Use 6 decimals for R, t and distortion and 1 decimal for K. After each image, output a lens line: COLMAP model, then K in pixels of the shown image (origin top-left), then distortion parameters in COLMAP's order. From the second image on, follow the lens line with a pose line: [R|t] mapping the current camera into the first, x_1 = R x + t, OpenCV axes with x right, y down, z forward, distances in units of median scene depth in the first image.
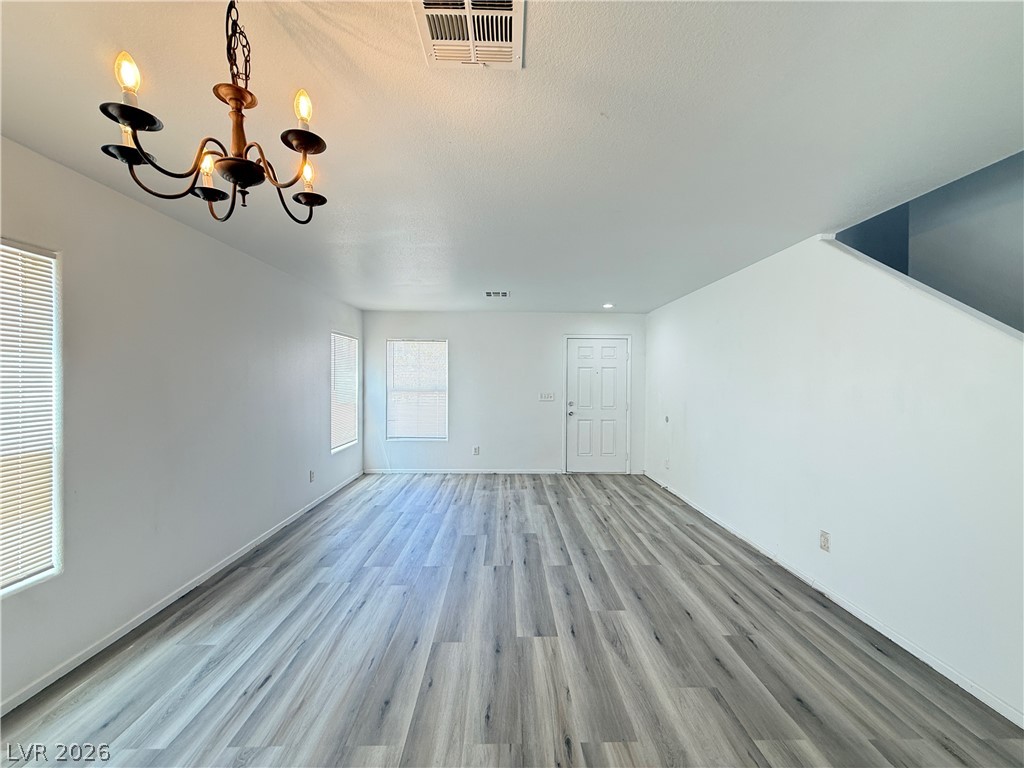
lens RADIAL K [[411.6, 0, 512.9], [0, 411.6, 382.2], [0, 0, 1]] dist [0.001351, 0.000003]
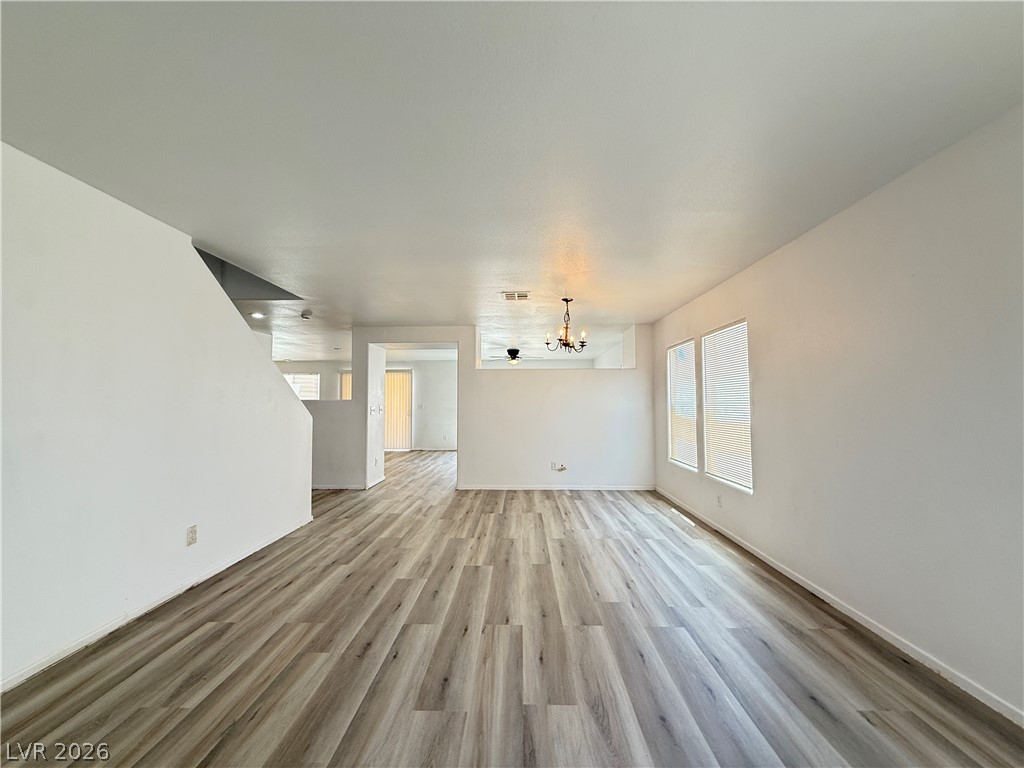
lens RADIAL K [[411.6, 0, 512.2], [0, 411.6, 386.0], [0, 0, 1]] dist [0.001351, 0.000003]
pose [[-0.999104, -0.001322, 0.042307, -0.094163], [-0.002930, 0.999274, -0.037985, 0.044590], [-0.042226, -0.038075, -0.998382, 1.999027]]
